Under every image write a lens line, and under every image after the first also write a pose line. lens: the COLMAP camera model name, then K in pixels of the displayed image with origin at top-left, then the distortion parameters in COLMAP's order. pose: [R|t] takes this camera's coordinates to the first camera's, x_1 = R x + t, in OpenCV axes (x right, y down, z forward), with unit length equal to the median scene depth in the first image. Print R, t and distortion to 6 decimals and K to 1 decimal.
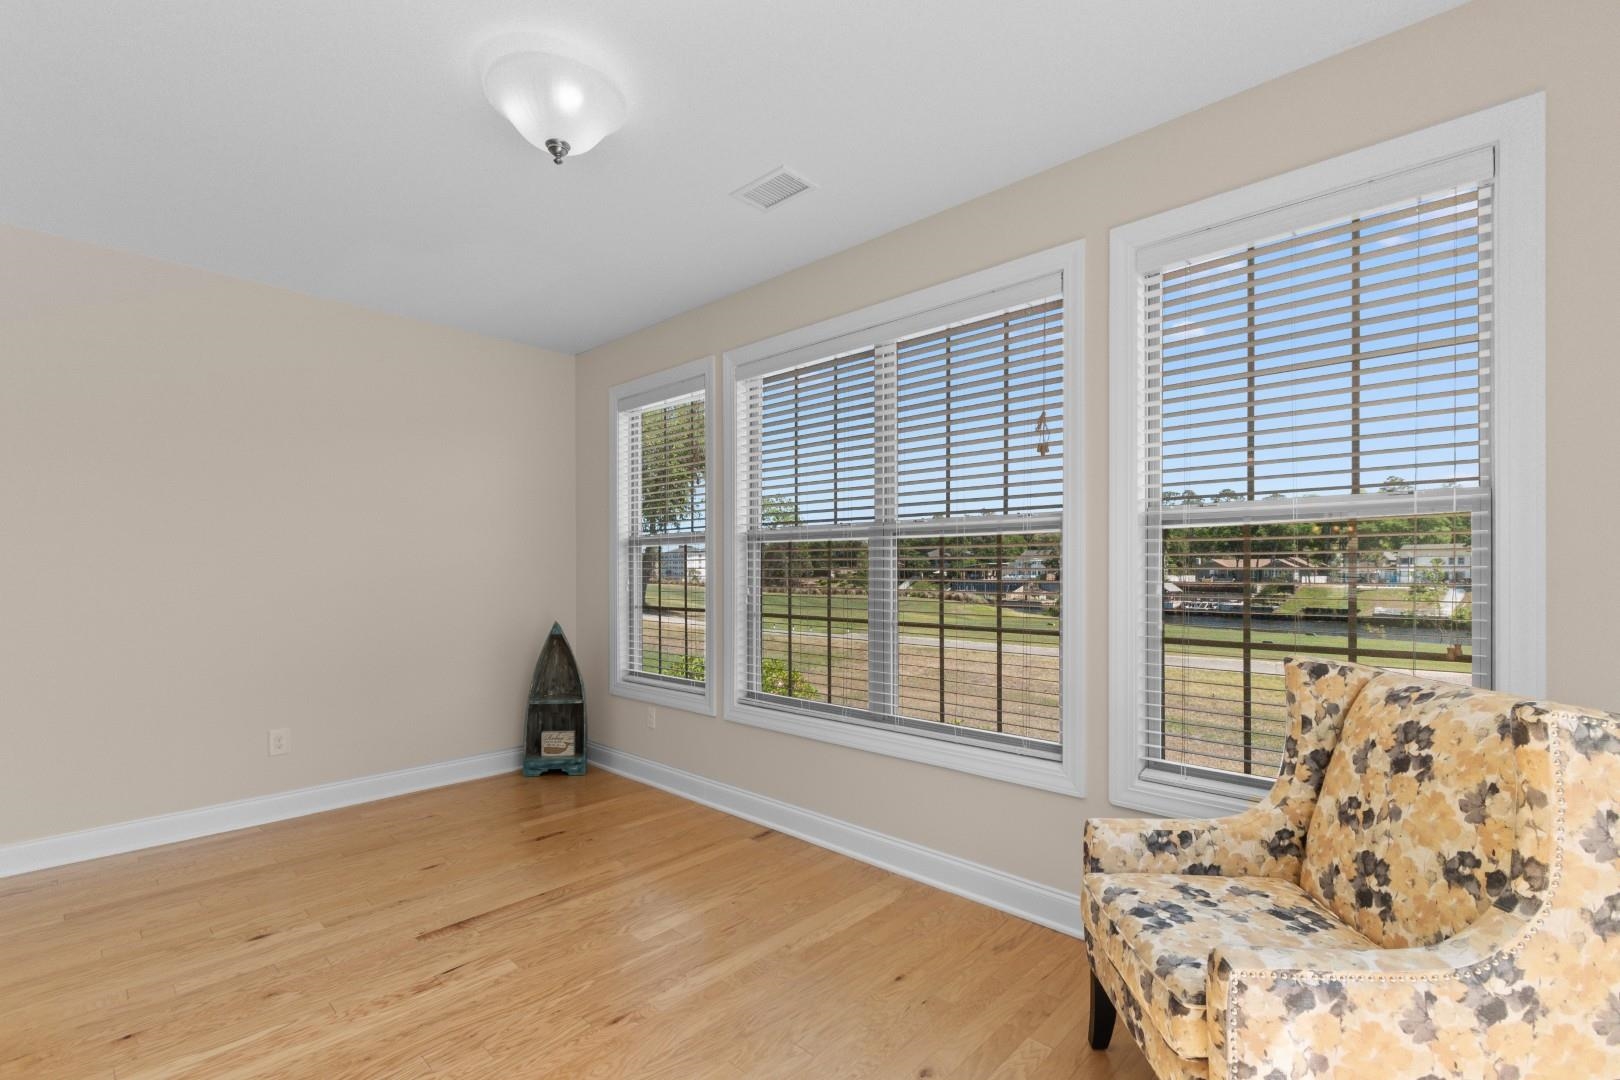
lens RADIAL K [[716.4, 0, 809.3], [0, 716.4, 570.9], [0, 0, 1]] dist [0.000246, -0.000043]
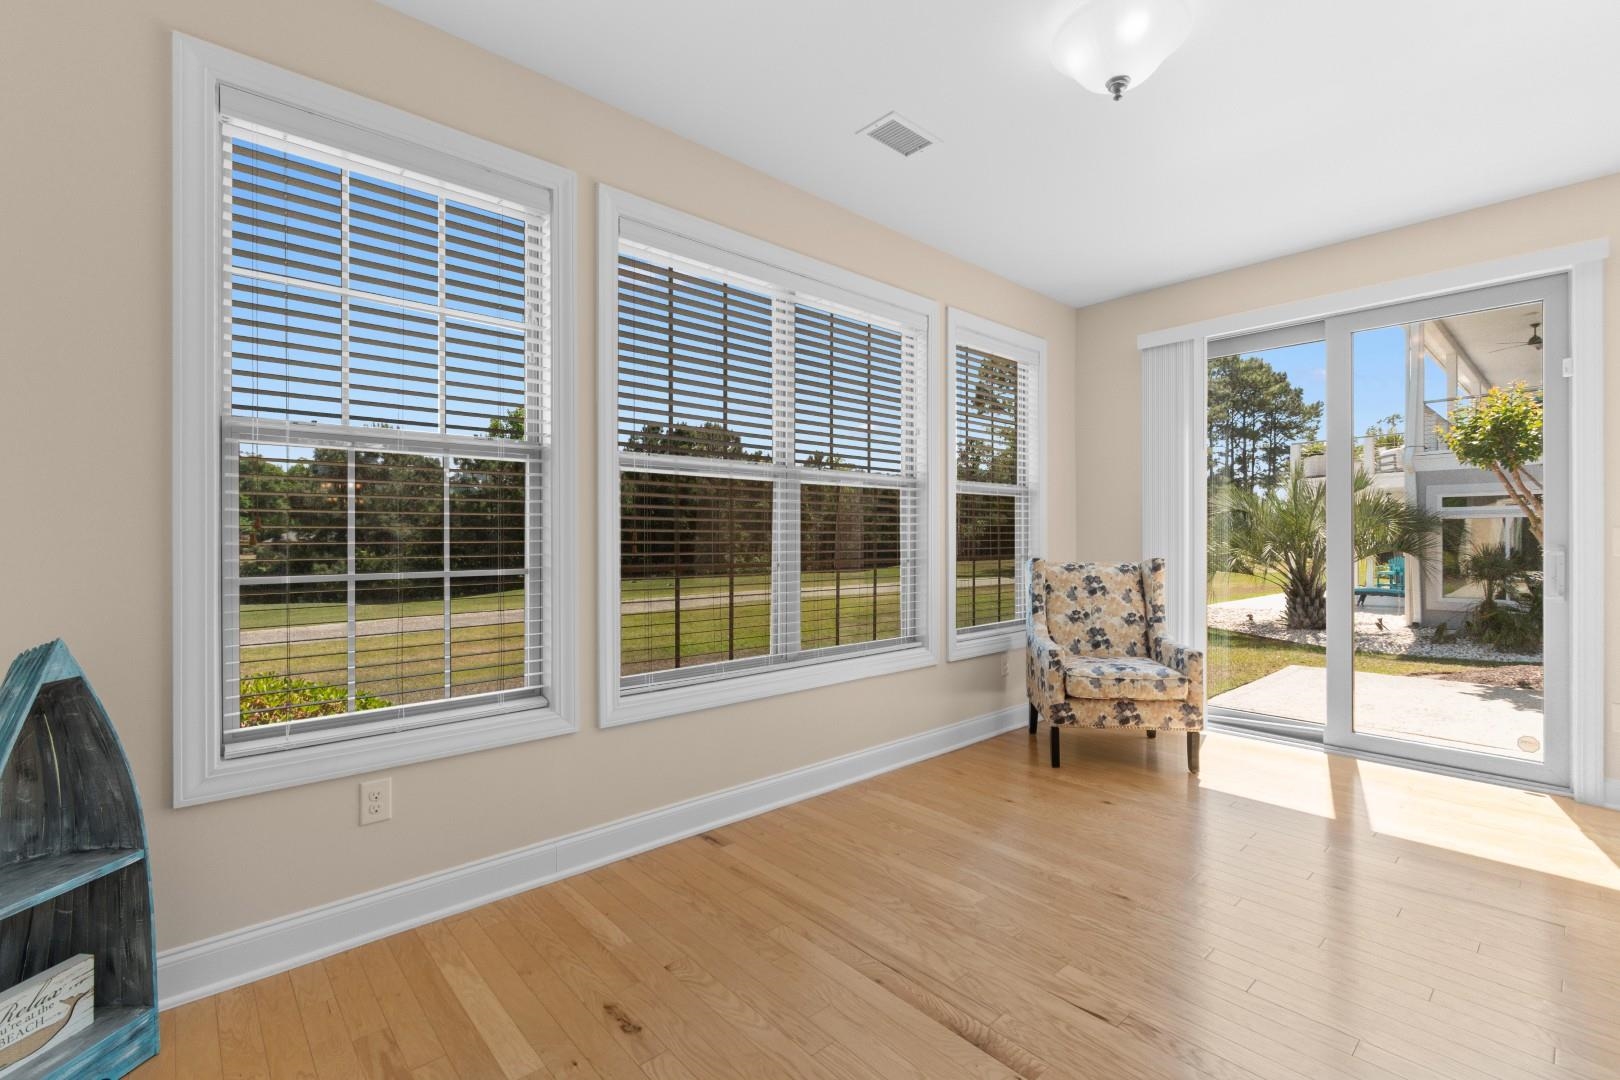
lens RADIAL K [[718.5, 0, 809.7], [0, 718.5, 544.6], [0, 0, 1]] dist [-0.002620, -0.000316]
pose [[0.084502, -0.009909, 0.996374, -1.033157], [0.004562, 0.999944, 0.009558, 0.037457], [-0.996413, 0.003738, 0.084543, 0.998426]]
